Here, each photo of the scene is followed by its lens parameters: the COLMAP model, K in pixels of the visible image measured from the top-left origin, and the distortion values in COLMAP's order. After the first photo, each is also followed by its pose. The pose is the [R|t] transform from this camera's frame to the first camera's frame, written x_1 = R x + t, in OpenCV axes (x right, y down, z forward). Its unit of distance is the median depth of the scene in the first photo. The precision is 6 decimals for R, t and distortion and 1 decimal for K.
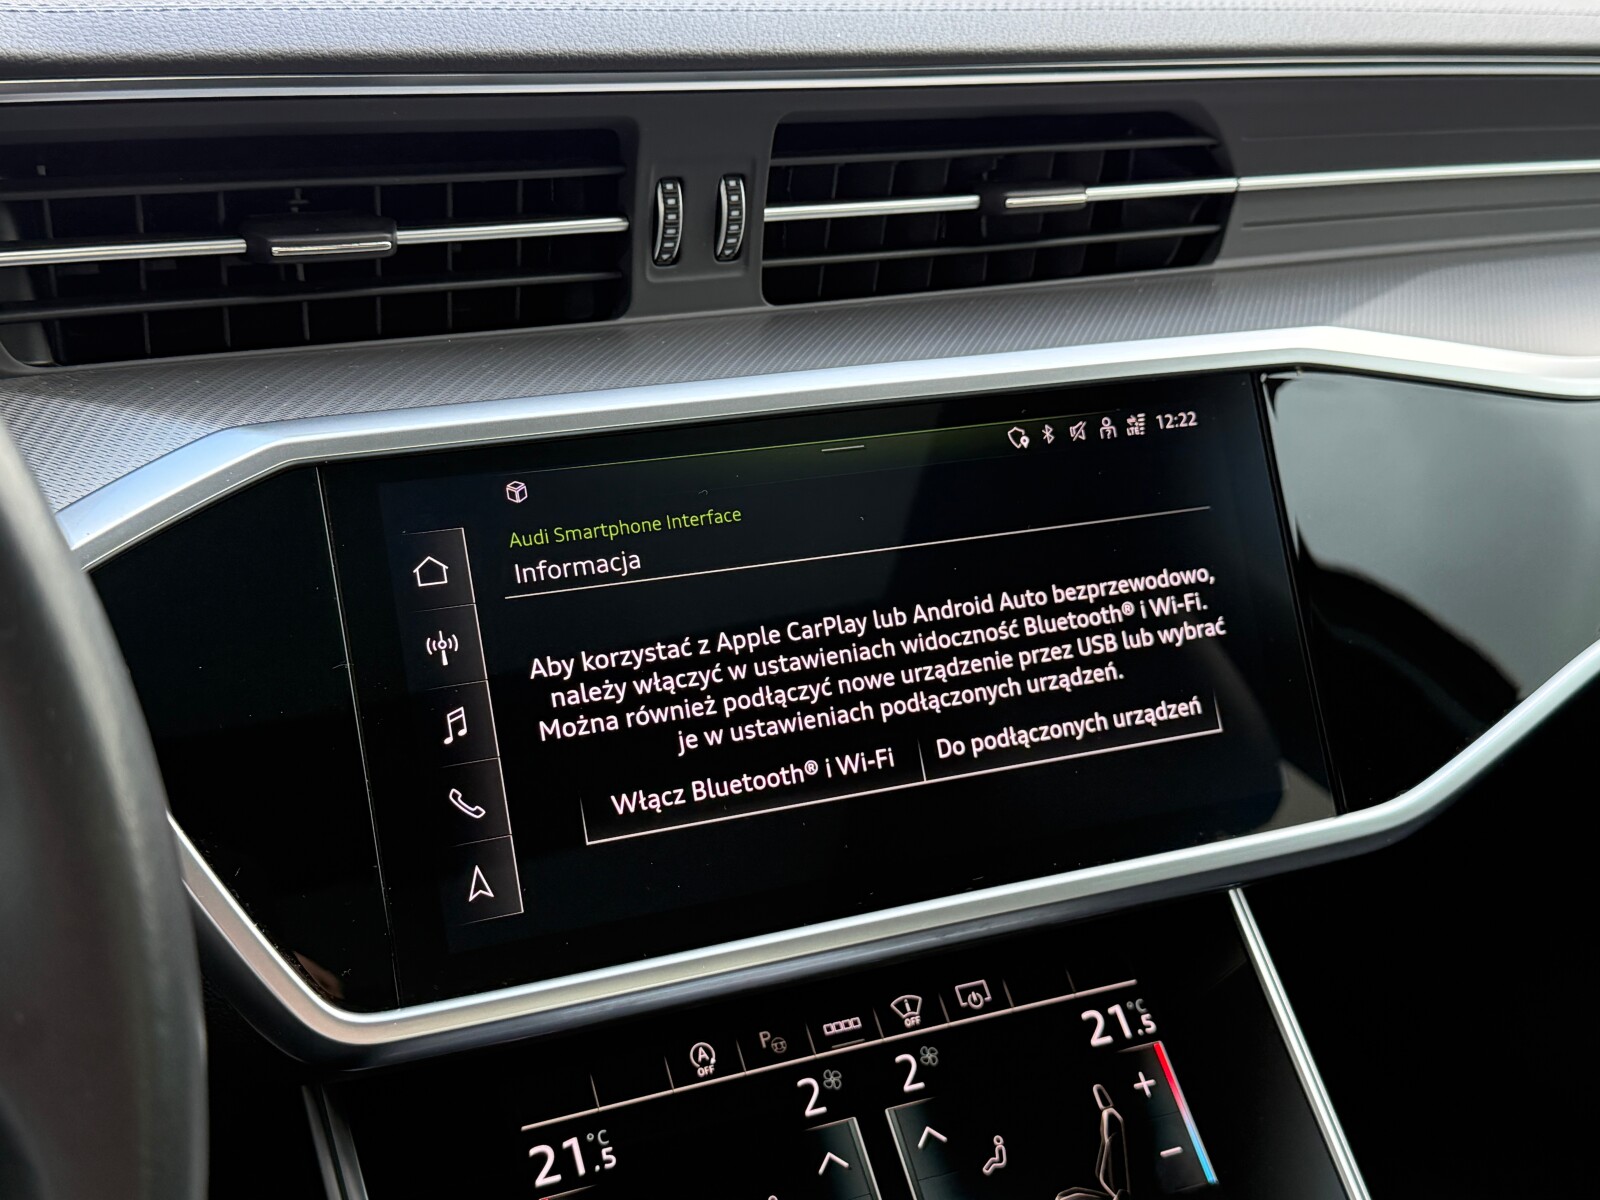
lens RADIAL K [[1932.2, 0, 791.3], [0, 1932.2, 589.7], [0, 0, 1]] dist [0.103215, 0.000000]
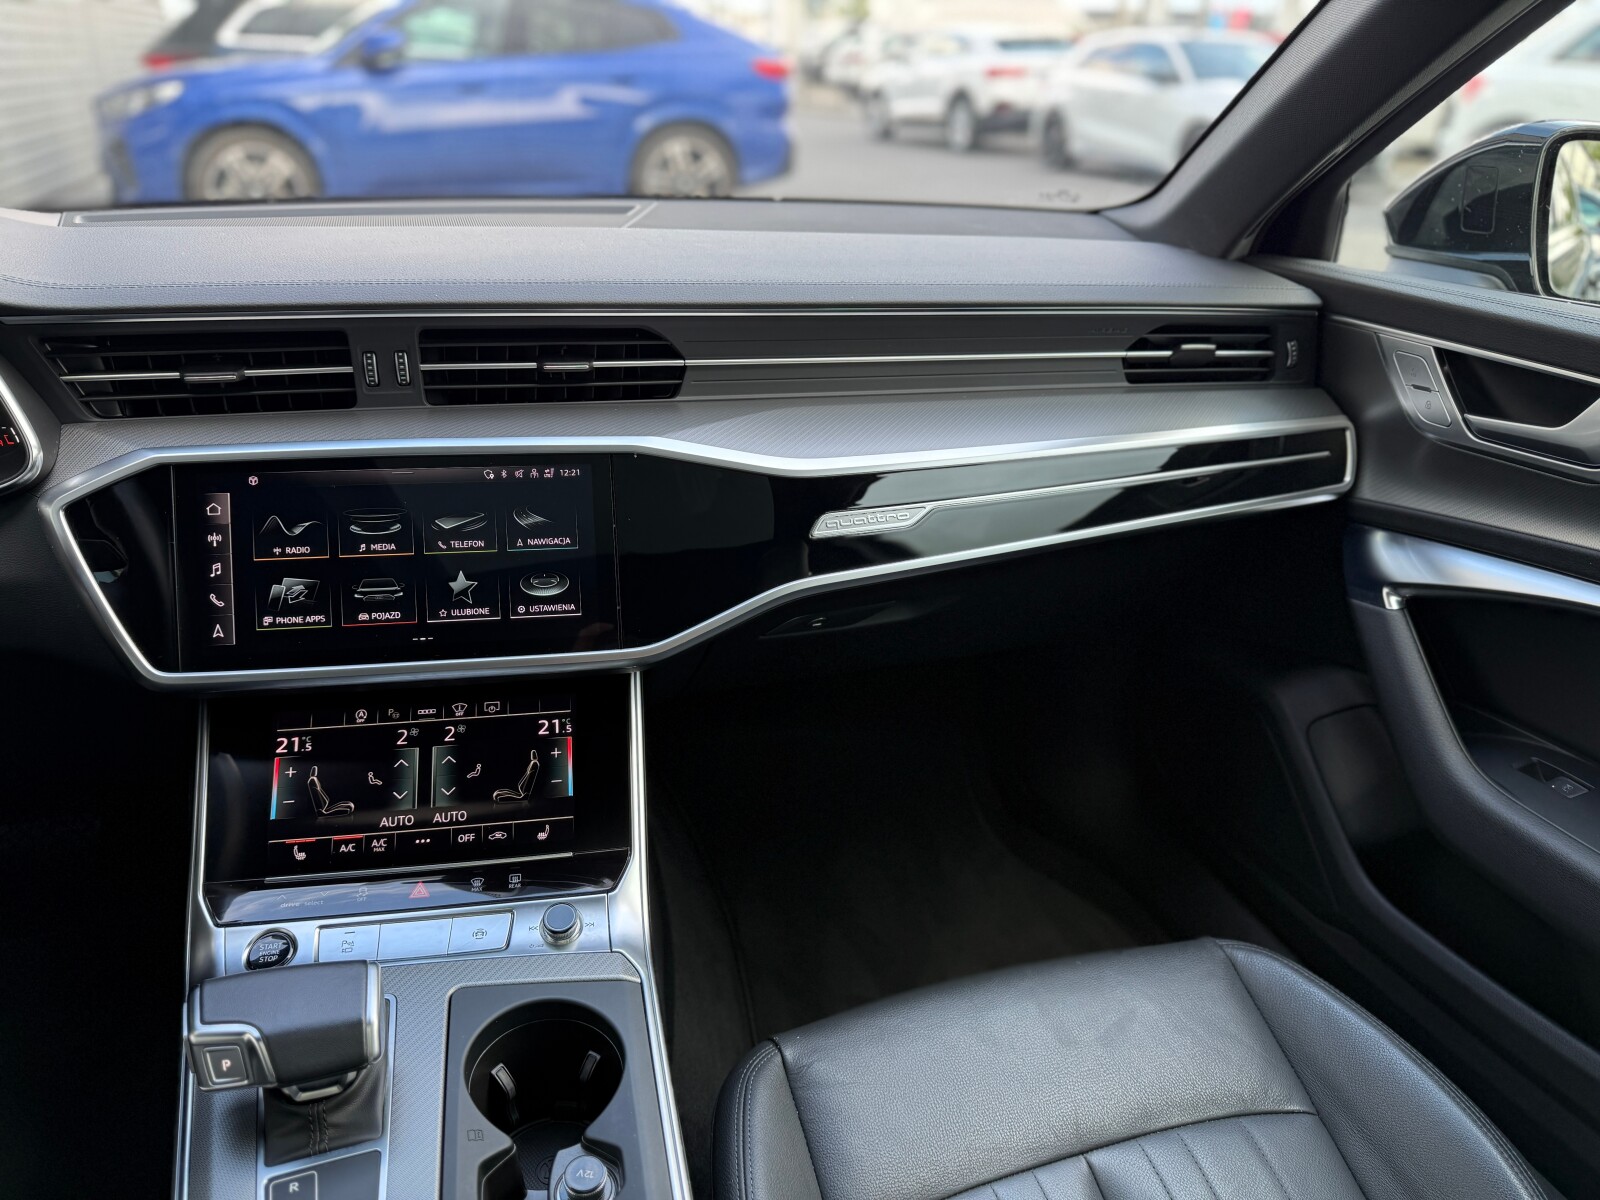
lens RADIAL K [[1140.3, 0, 814.2], [0, 1140.3, 592.3], [0, 0, 1]] dist [0.065028, -0.114557]
pose [[0.971436, 0.110346, -0.210087, 0.790385], [-0.093539, 0.991687, 0.088356, -0.094052], [0.218090, -0.066181, 0.973682, -0.274422]]
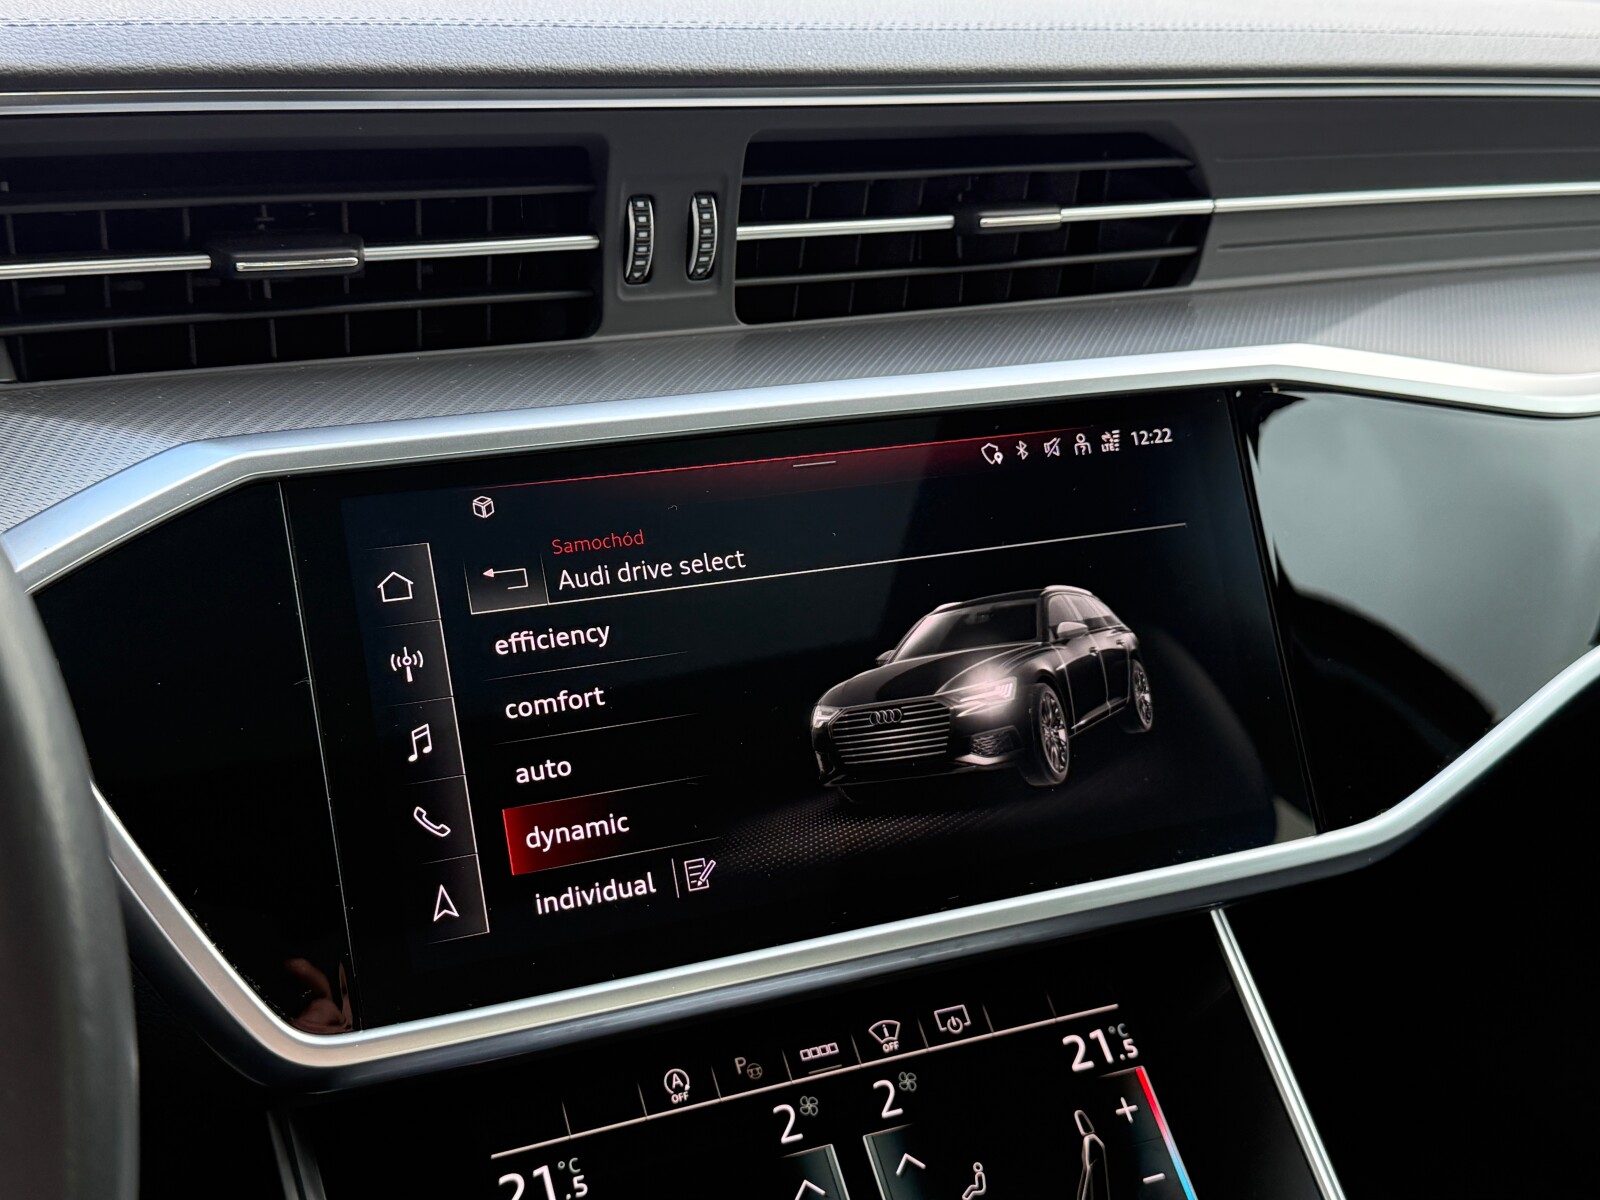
lens RADIAL K [[1932.2, 0, 797.2], [0, 1932.2, 594.9], [0, 0, 1]] dist [0.103215, 0.000000]
pose [[0.999983, -0.005055, 0.002748, 0.013835], [0.005117, 0.999721, -0.023044, 0.015899], [-0.002631, 0.023058, 0.999731, 0.008867]]
